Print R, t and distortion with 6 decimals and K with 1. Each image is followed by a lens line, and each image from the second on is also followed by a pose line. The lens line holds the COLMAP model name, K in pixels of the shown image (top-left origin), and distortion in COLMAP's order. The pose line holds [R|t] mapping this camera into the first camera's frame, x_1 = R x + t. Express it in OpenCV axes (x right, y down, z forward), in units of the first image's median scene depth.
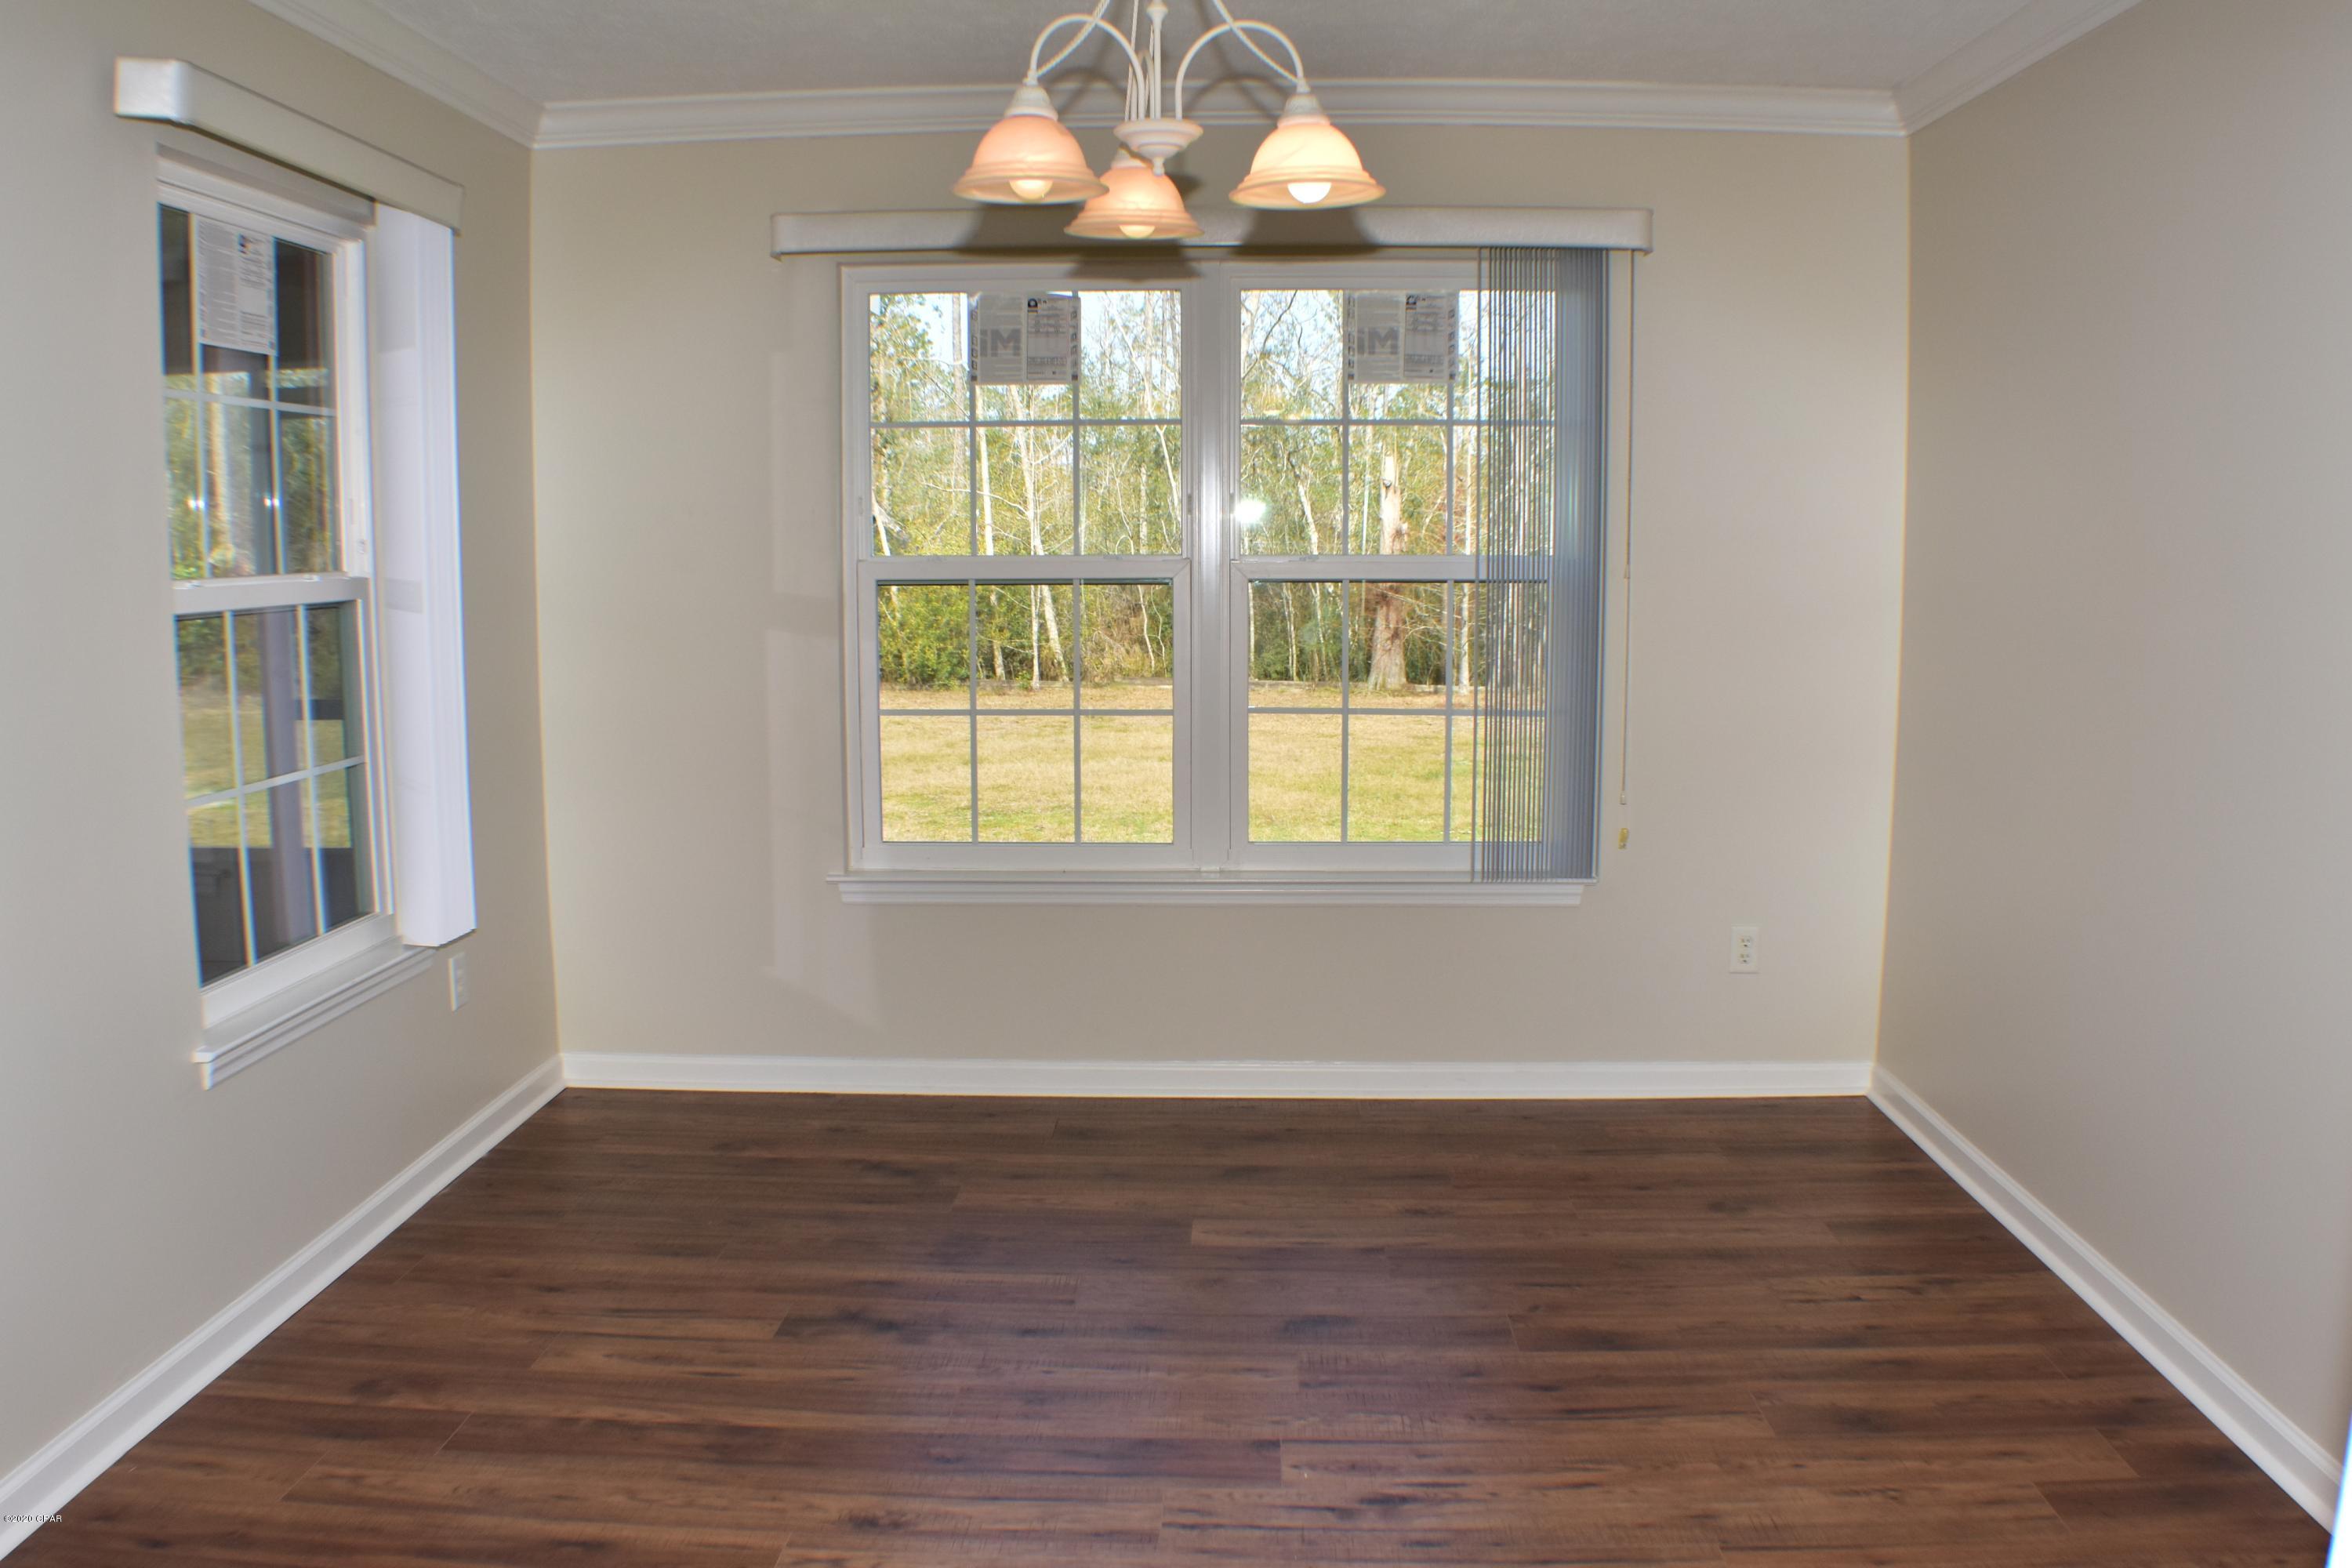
lens RADIAL K [[1845.1, 0, 1176.0], [0, 1845.1, 784.0], [0, 0, 1]] dist [-0.153823, 0.003193]
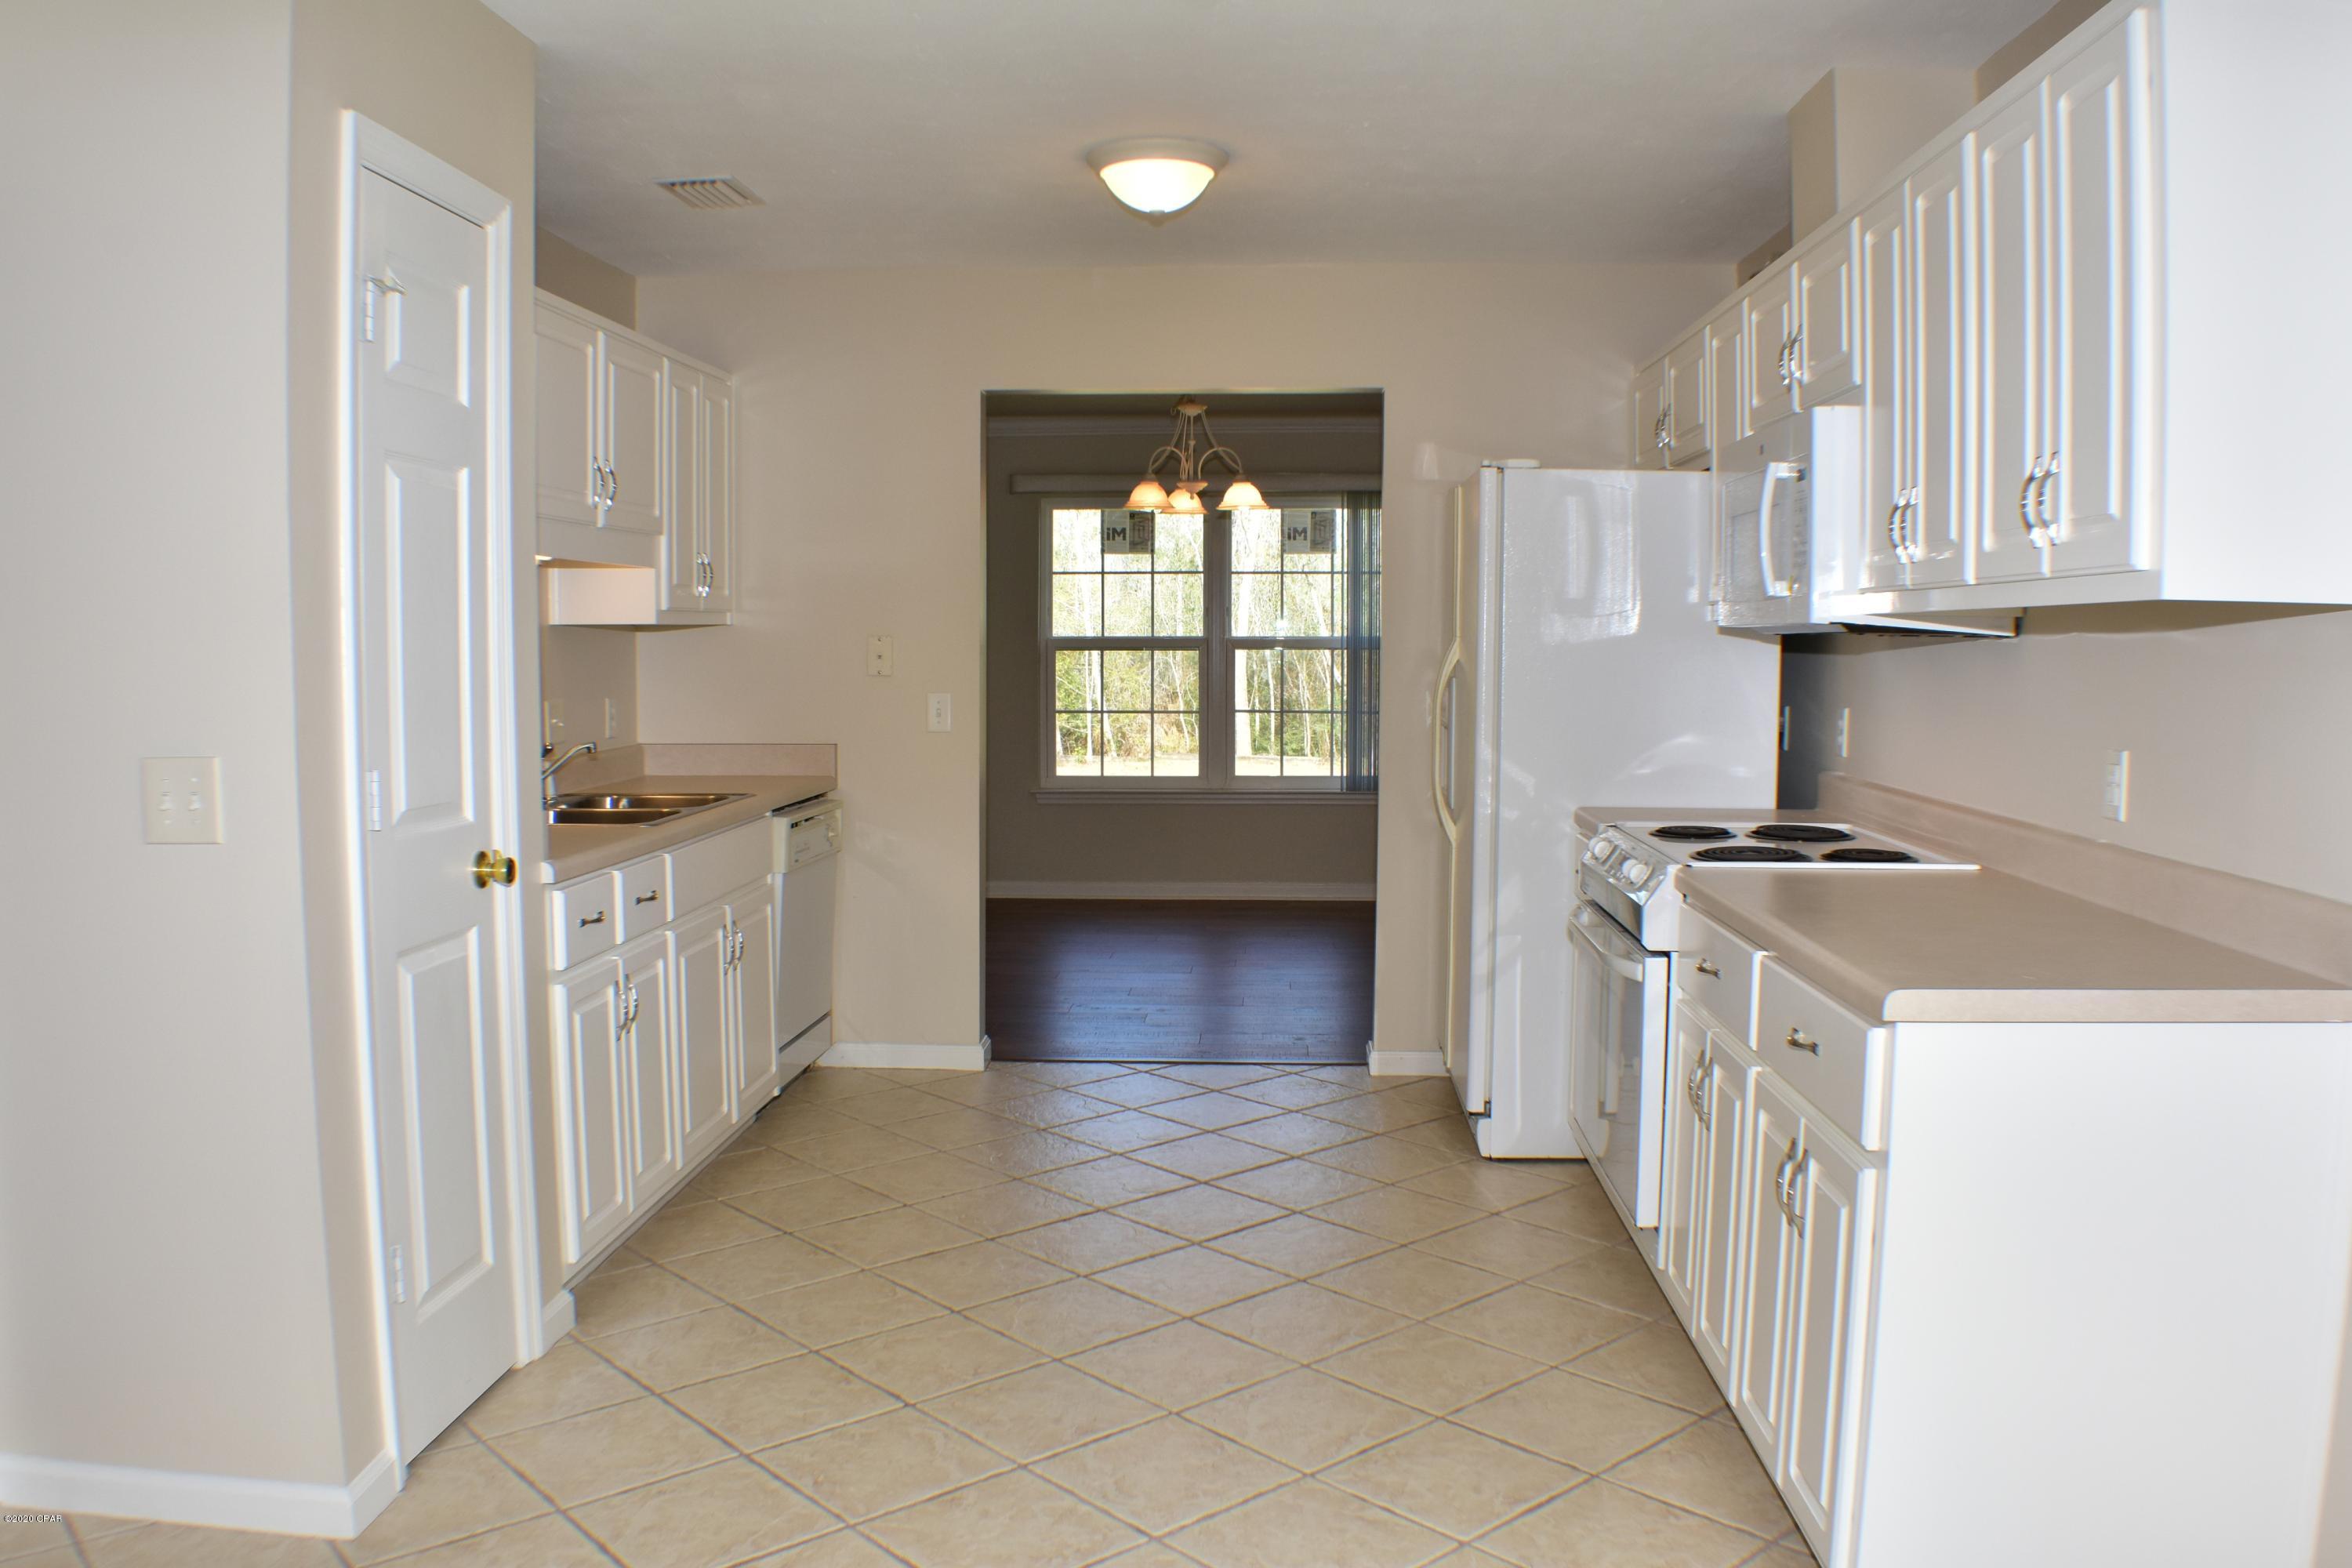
lens RADIAL K [[1845.1, 0, 1176.0], [0, 1845.1, 784.0], [0, 0, 1]] dist [-0.153823, 0.003193]
pose [[0.999809, 0.005215, -0.018861, 0.012969], [-0.006236, 0.998495, -0.054480, 0.157832], [0.018548, 0.054588, 0.998337, -1.083204]]
